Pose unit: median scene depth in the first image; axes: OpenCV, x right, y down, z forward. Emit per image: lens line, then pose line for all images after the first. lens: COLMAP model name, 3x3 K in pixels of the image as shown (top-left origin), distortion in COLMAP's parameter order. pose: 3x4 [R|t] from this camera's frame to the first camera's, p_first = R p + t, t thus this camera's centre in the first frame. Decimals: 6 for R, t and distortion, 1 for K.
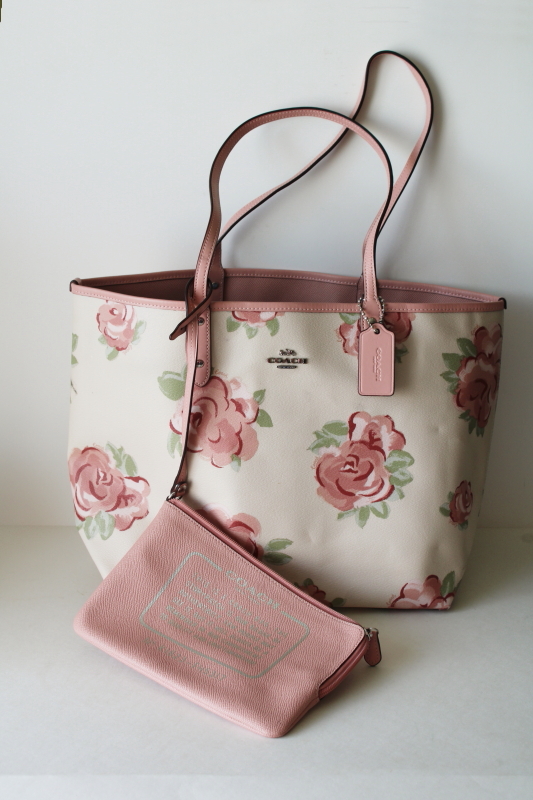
lens RADIAL K [[1223.8, 0, 266.5], [0, 1223.8, 400.0], [0, 0, 1]] dist [-0.005610, 0.009401]
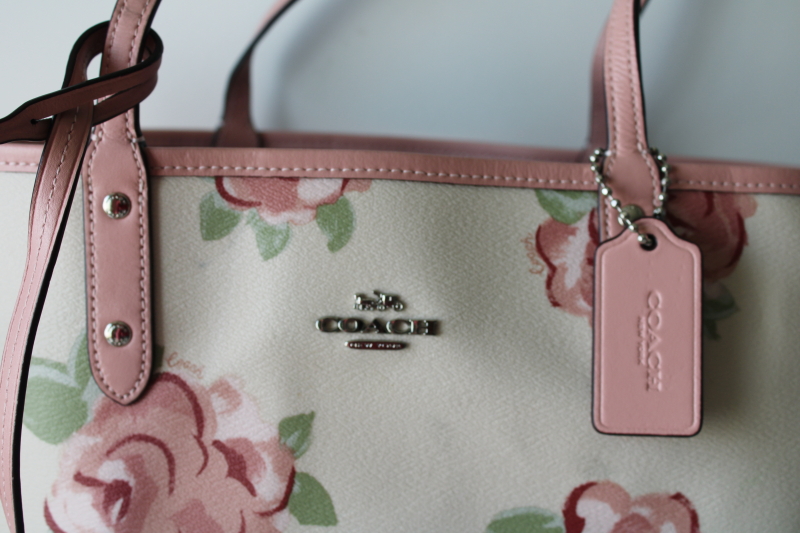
lens RADIAL K [[1223.8, 0, 402.5], [0, 1223.8, 290.7], [0, 0, 1]] dist [-0.005610, 0.009401]
pose [[0.998886, 0.004796, -0.046952, 0.037762], [-0.010658, 0.992048, -0.125410, -0.000053], [0.045977, 0.125771, 0.990993, 0.647427]]
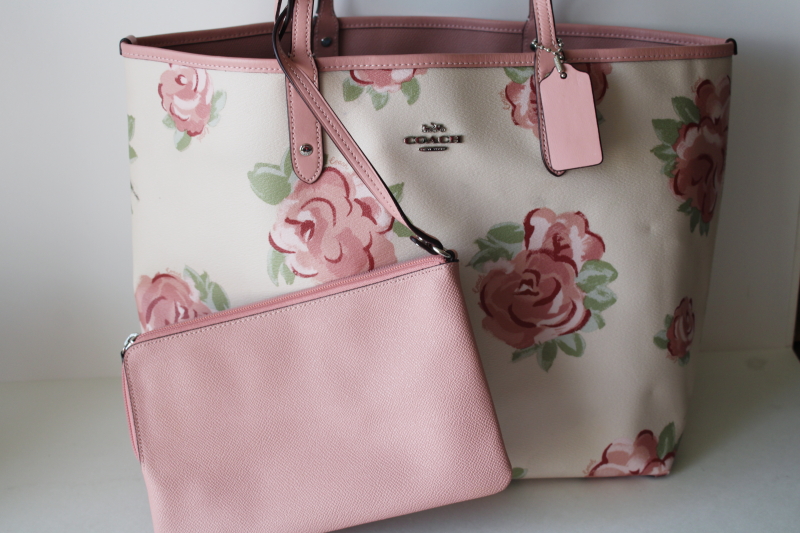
lens RADIAL K [[1223.8, 0, 402.5], [0, 1223.8, 290.7], [0, 0, 1]] dist [-0.005610, 0.009401]
pose [[0.999028, -0.044079, 0.000880, -0.004685], [0.043857, 0.995632, 0.082426, -0.004799], [-0.004510, -0.082308, 0.996597, 0.295093]]
